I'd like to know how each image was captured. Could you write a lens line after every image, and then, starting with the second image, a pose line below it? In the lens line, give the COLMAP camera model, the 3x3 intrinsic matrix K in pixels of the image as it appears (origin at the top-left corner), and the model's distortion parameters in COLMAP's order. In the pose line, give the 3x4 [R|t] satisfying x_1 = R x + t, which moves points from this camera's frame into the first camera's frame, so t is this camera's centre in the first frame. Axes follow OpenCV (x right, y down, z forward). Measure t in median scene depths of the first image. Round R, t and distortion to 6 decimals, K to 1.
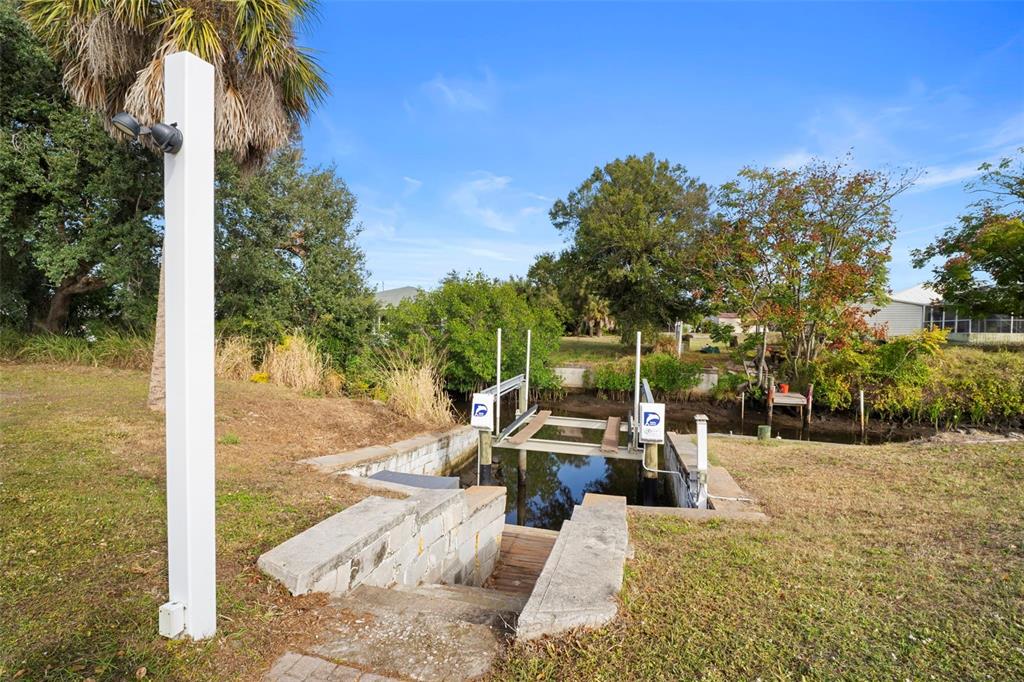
lens RADIAL K [[477.2, 0, 512.0], [0, 477.2, 341.0], [0, 0, 1]] dist [-0.002069, -0.006086]
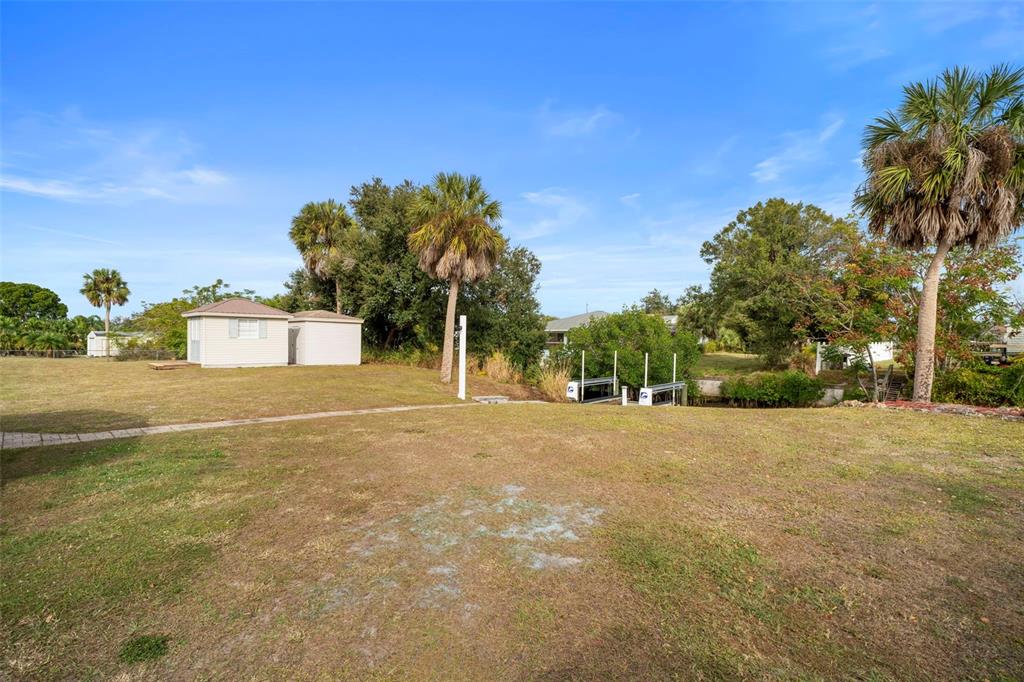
lens RADIAL K [[477.2, 0, 512.0], [0, 477.2, 341.0], [0, 0, 1]] dist [-0.002069, -0.006086]
pose [[0.901665, -0.000065, -0.432436, 0.308720], [-0.013400, 0.999516, -0.028092, -0.003956], [0.432228, 0.031124, 0.901227, -0.511963]]
